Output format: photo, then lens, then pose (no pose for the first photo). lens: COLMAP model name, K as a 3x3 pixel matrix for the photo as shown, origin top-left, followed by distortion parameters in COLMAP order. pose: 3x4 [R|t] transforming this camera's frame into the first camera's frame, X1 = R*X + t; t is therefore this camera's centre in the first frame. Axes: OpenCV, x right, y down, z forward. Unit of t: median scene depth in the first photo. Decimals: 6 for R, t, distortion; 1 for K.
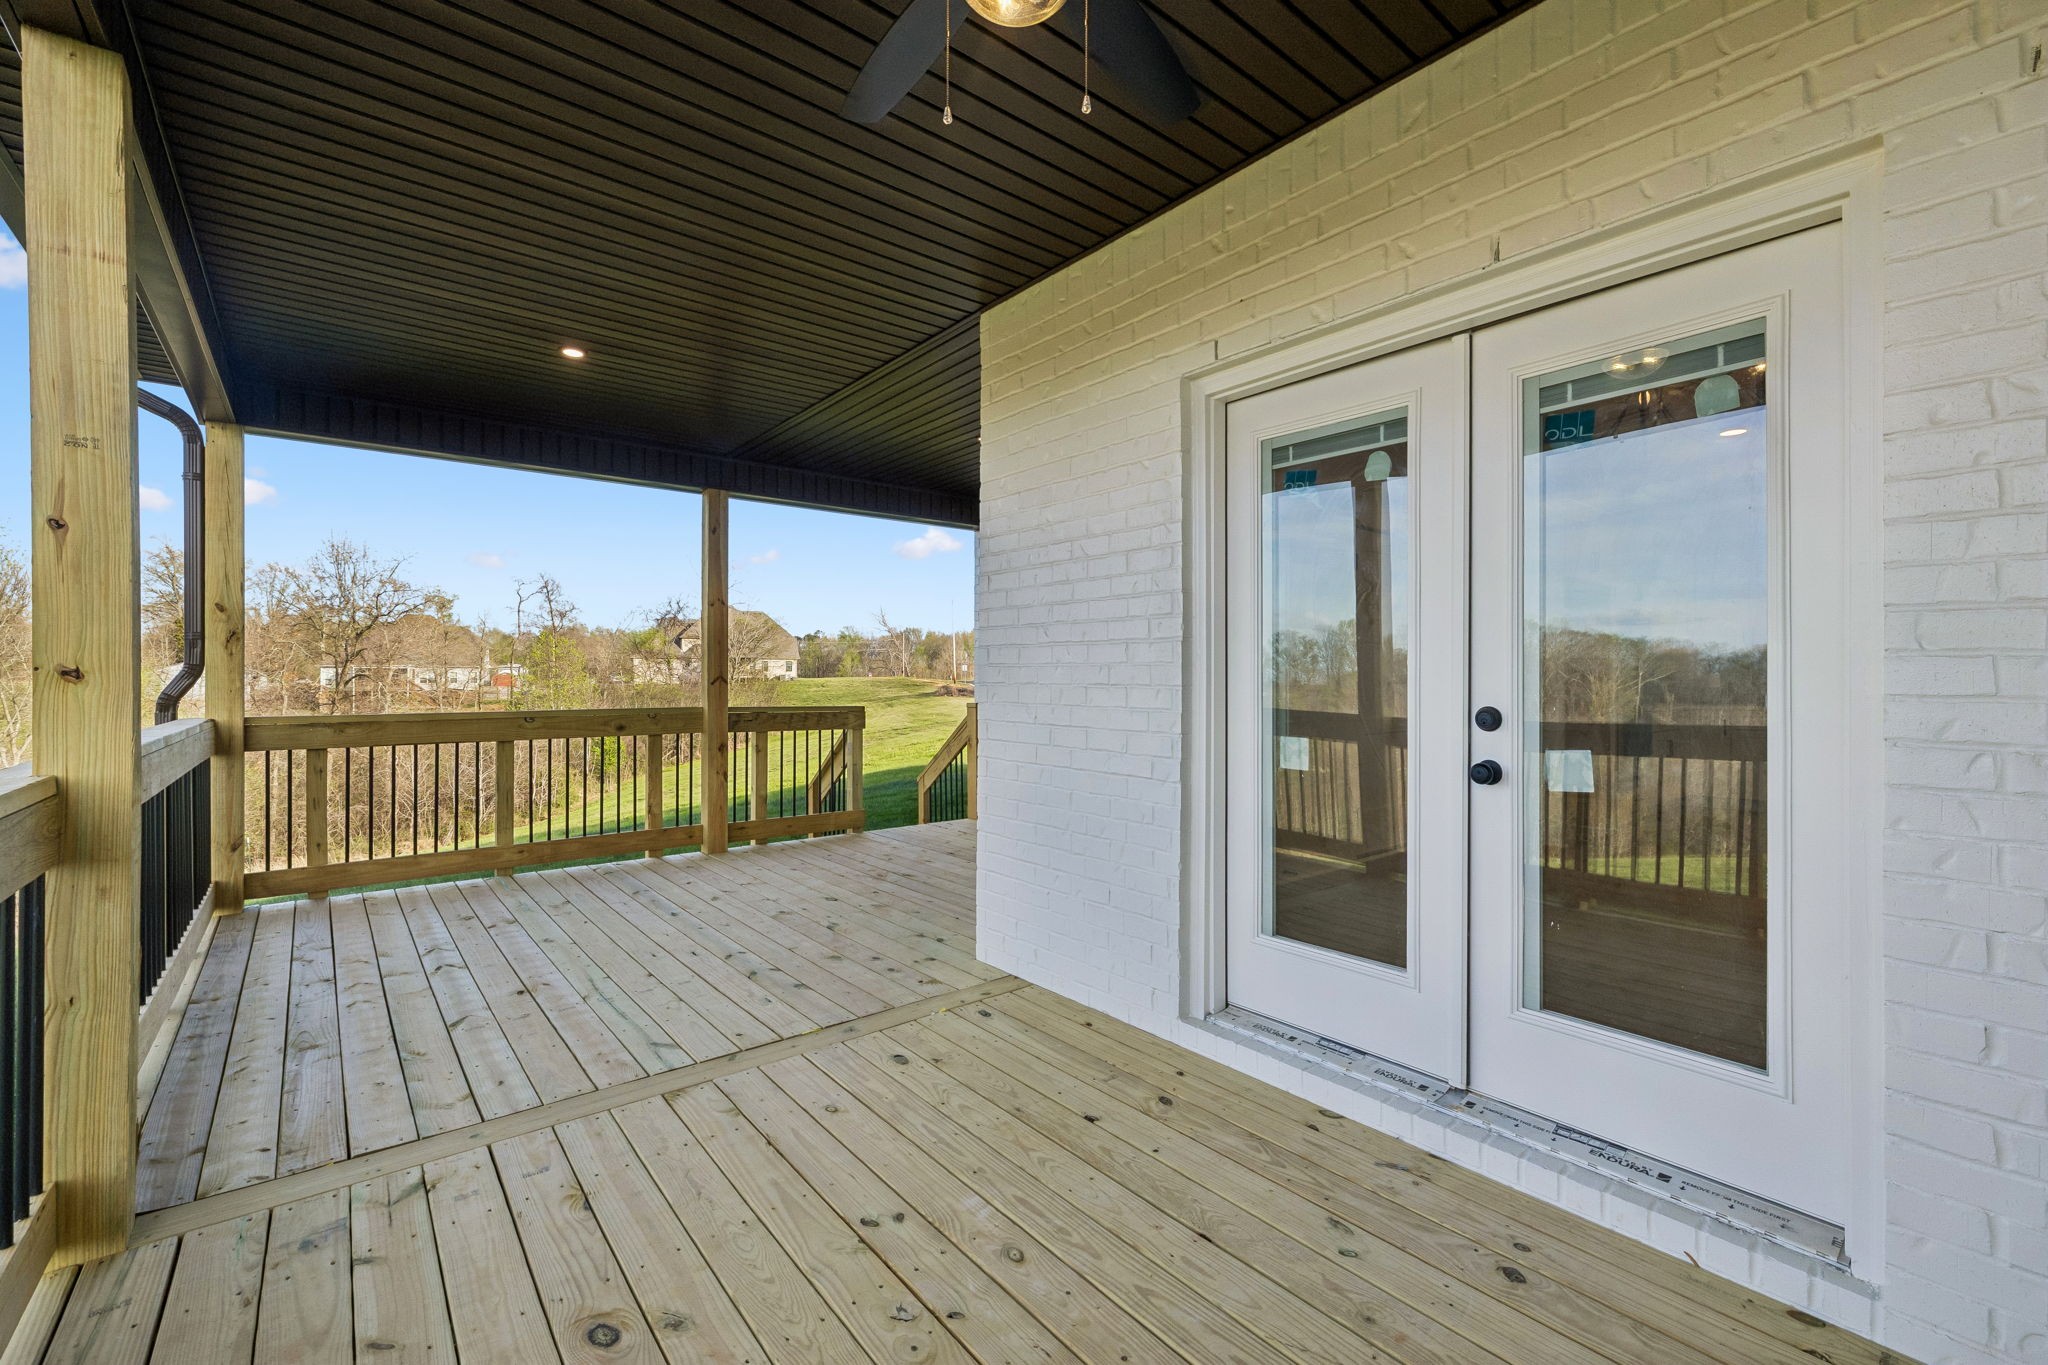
lens RADIAL K [[850.5, 0, 1029.0], [0, 850.5, 680.5], [0, 0, 1]] dist [0.002630, 0.000504]
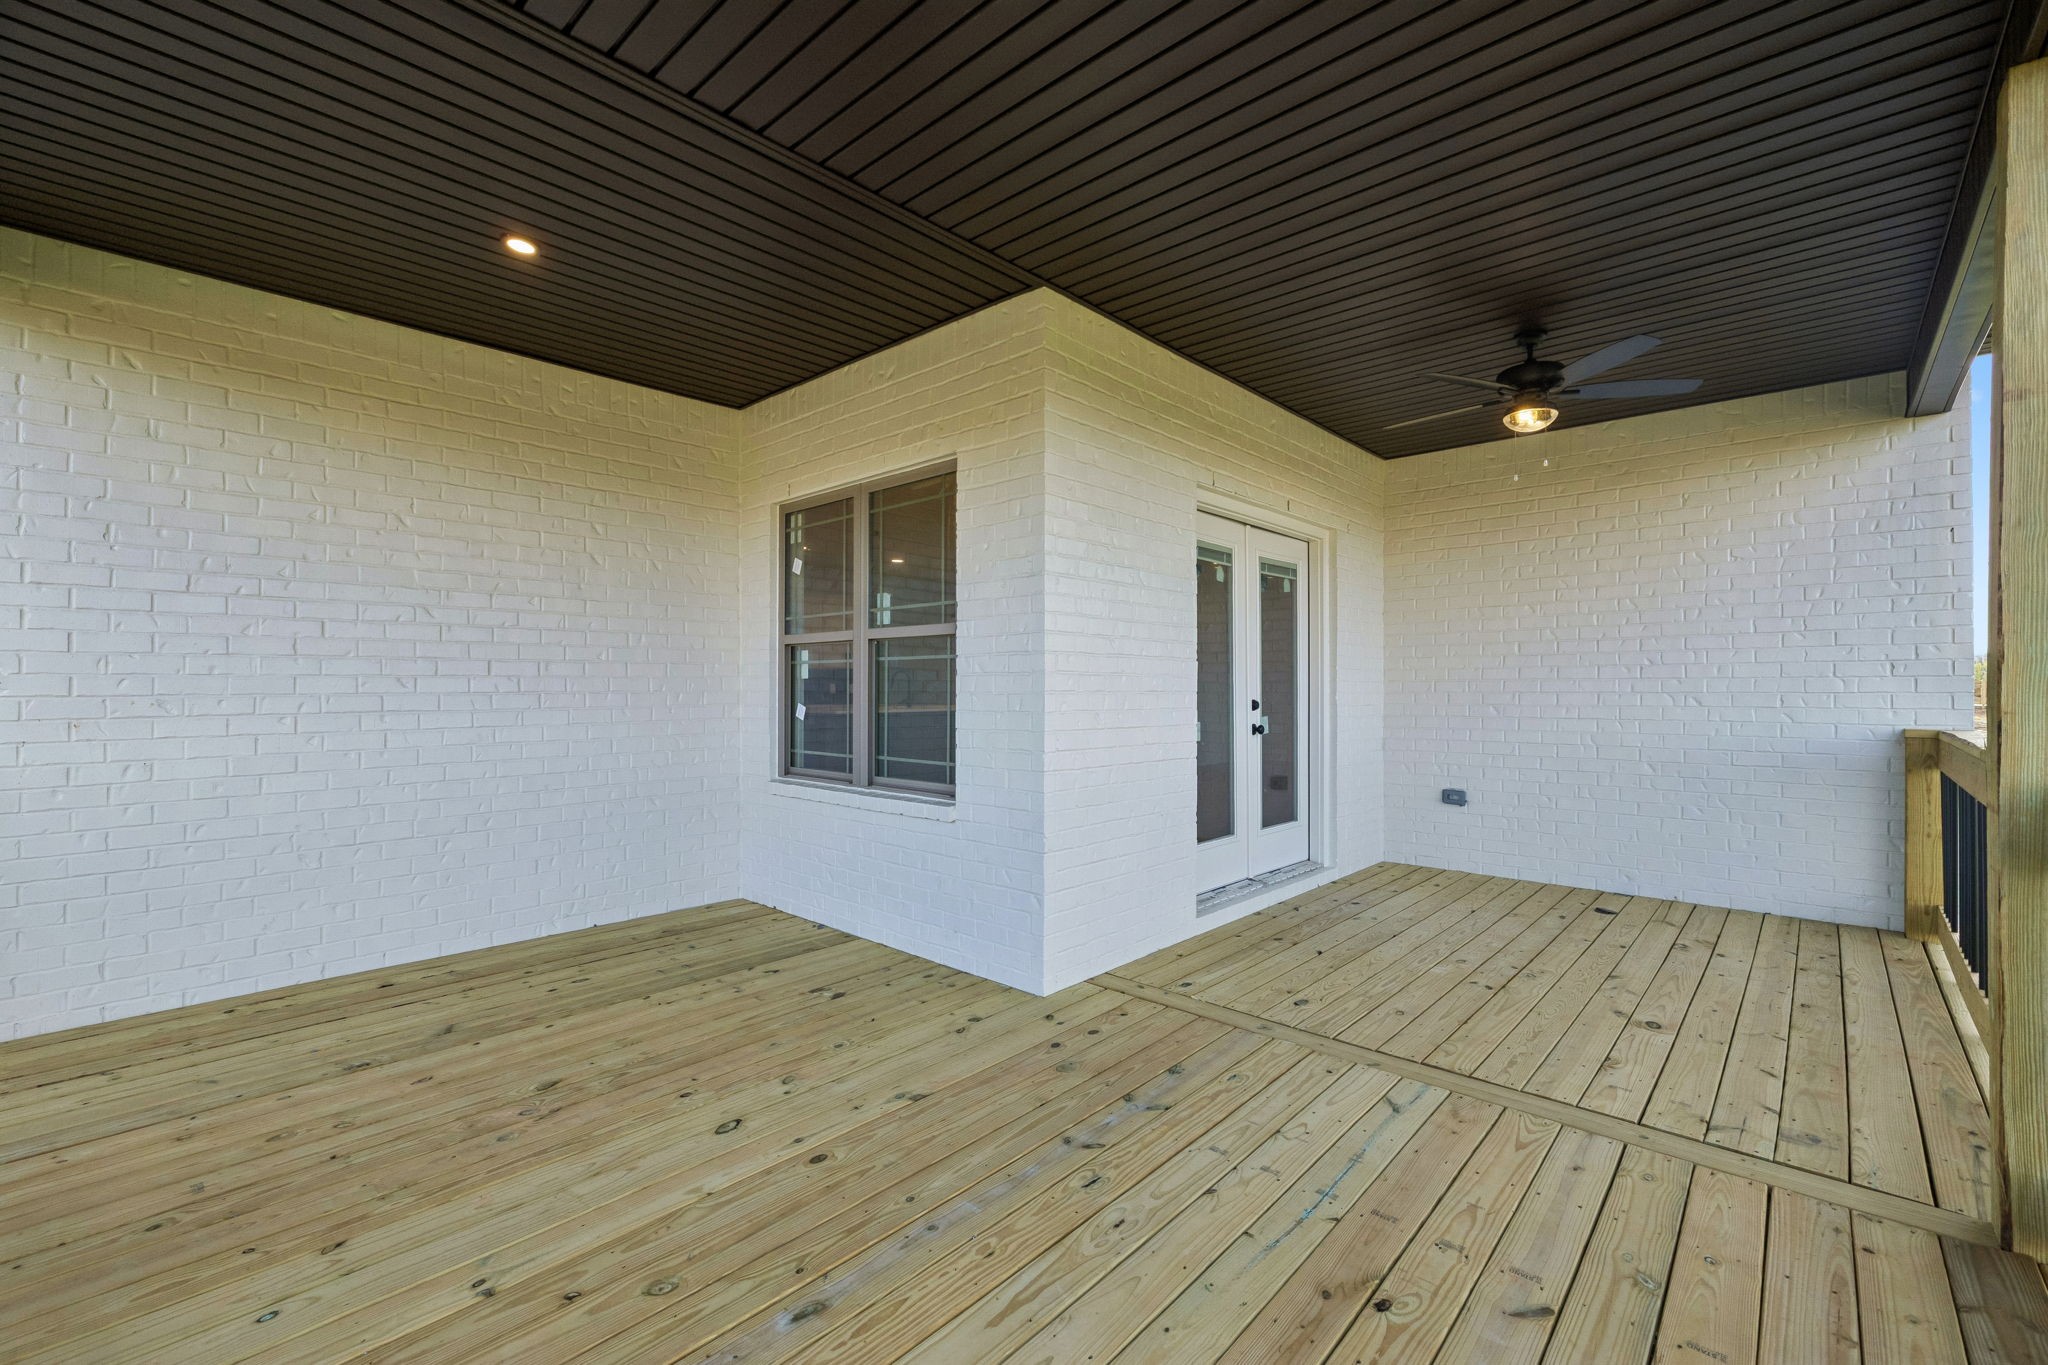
lens RADIAL K [[850.5, 0, 1022.8], [0, 850.5, 688.3], [0, 0, 1]] dist [0.002630, 0.000504]
pose [[-0.127320, -0.001470, 0.991861, -1.365318], [-0.000889, 0.999999, 0.001368, -0.001362], [-0.991861, -0.000708, -0.127321, 1.627963]]
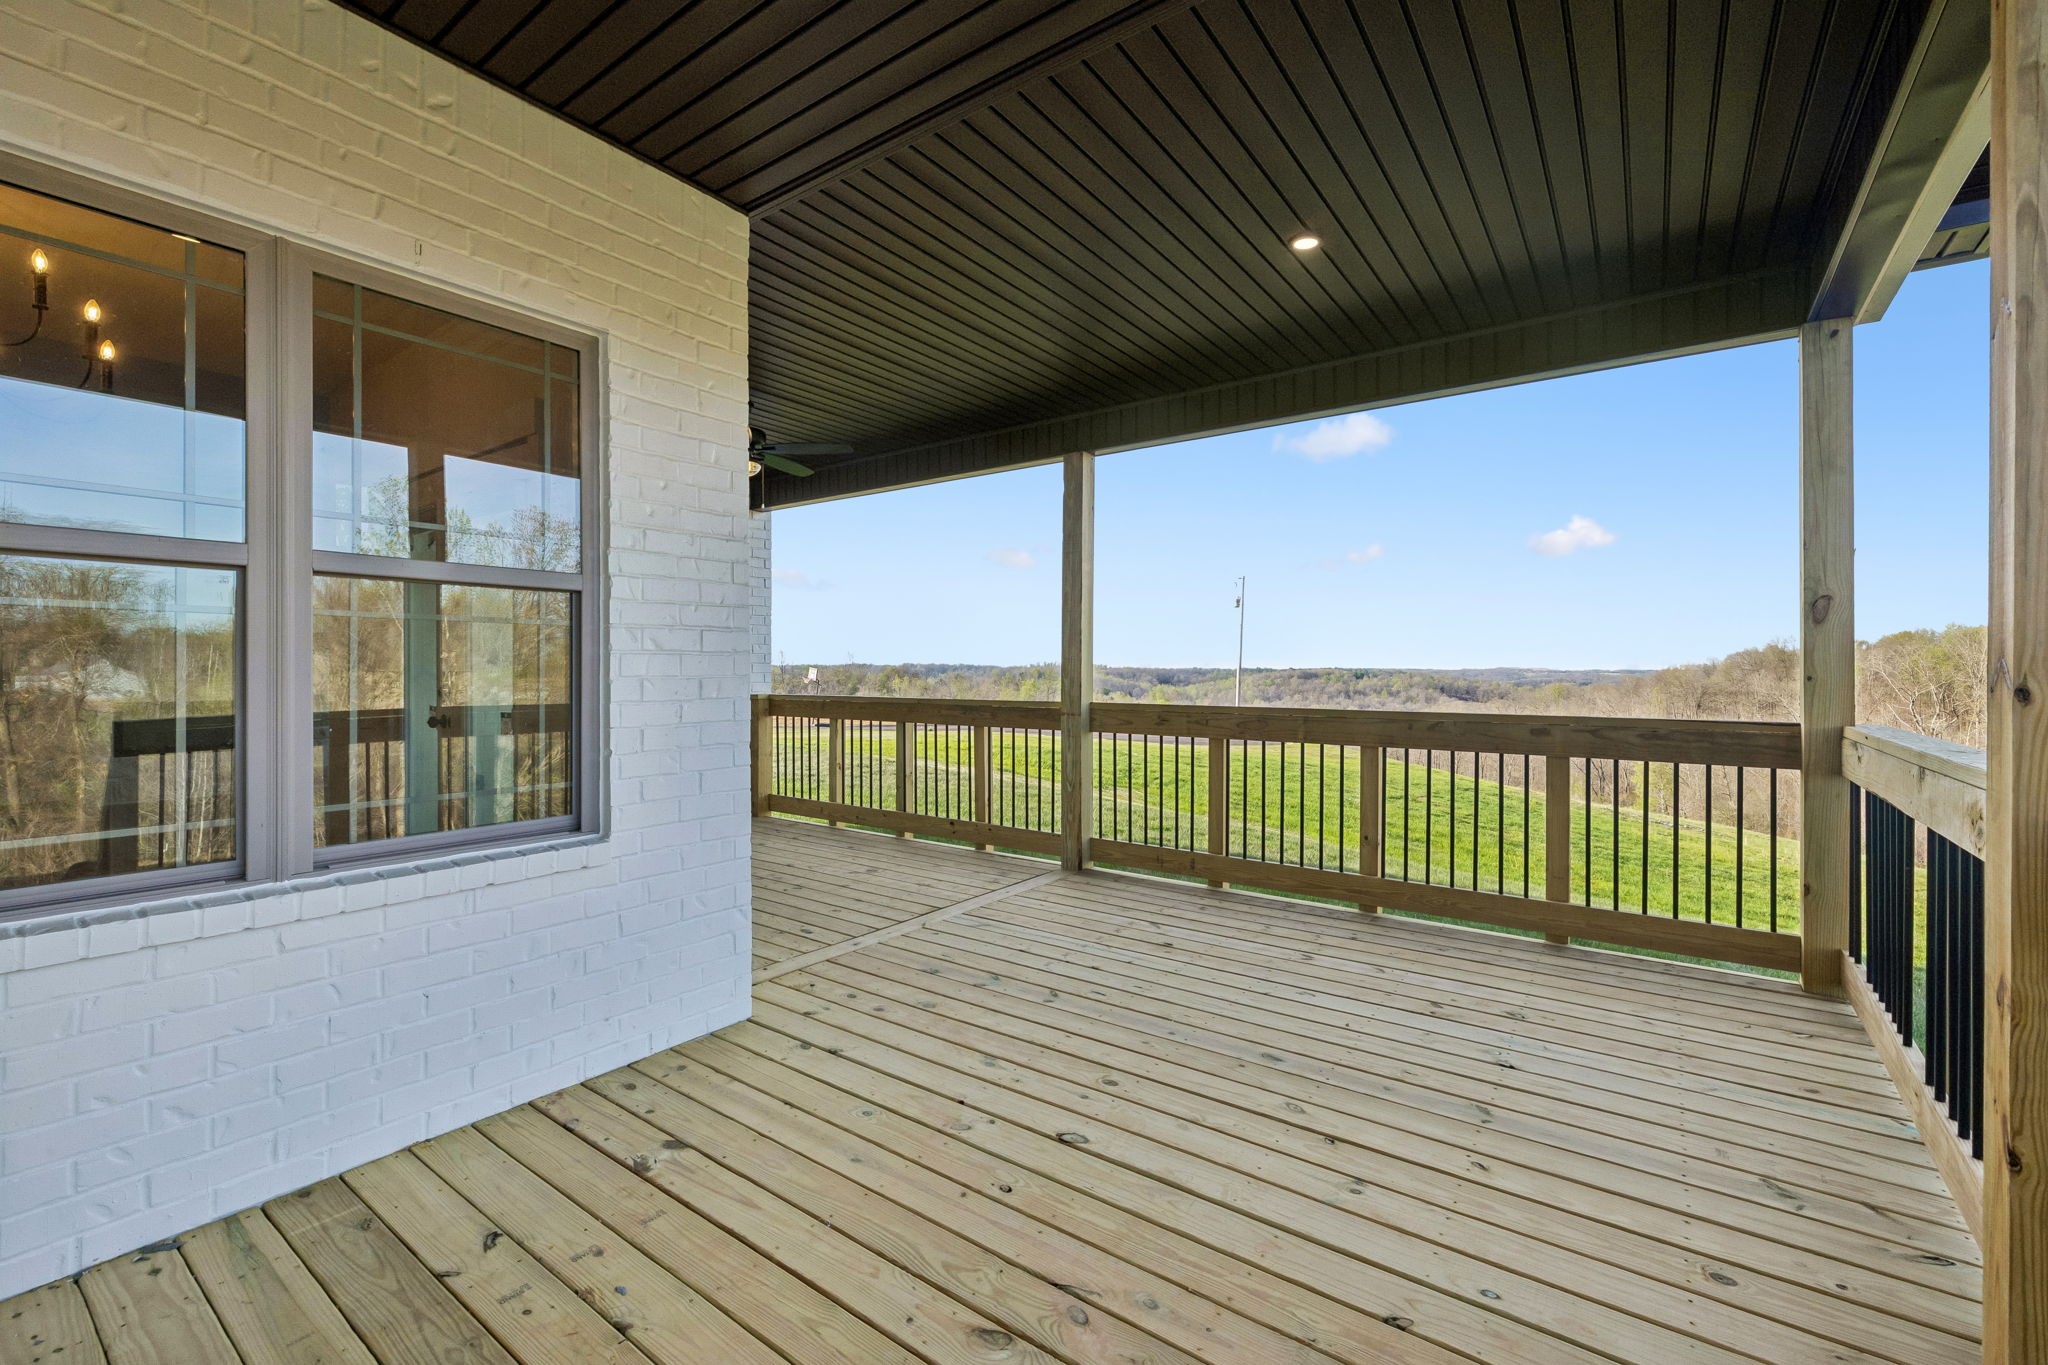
lens RADIAL K [[850.5, 0, 1020.9], [0, 850.5, 677.9], [0, 0, 1]] dist [0.002630, 0.000504]
pose [[-0.971898, -0.001014, -0.235400, -0.173731], [-0.001683, 0.999995, 0.002641, 0.005202], [0.235397, 0.002963, -0.971895, 2.639313]]
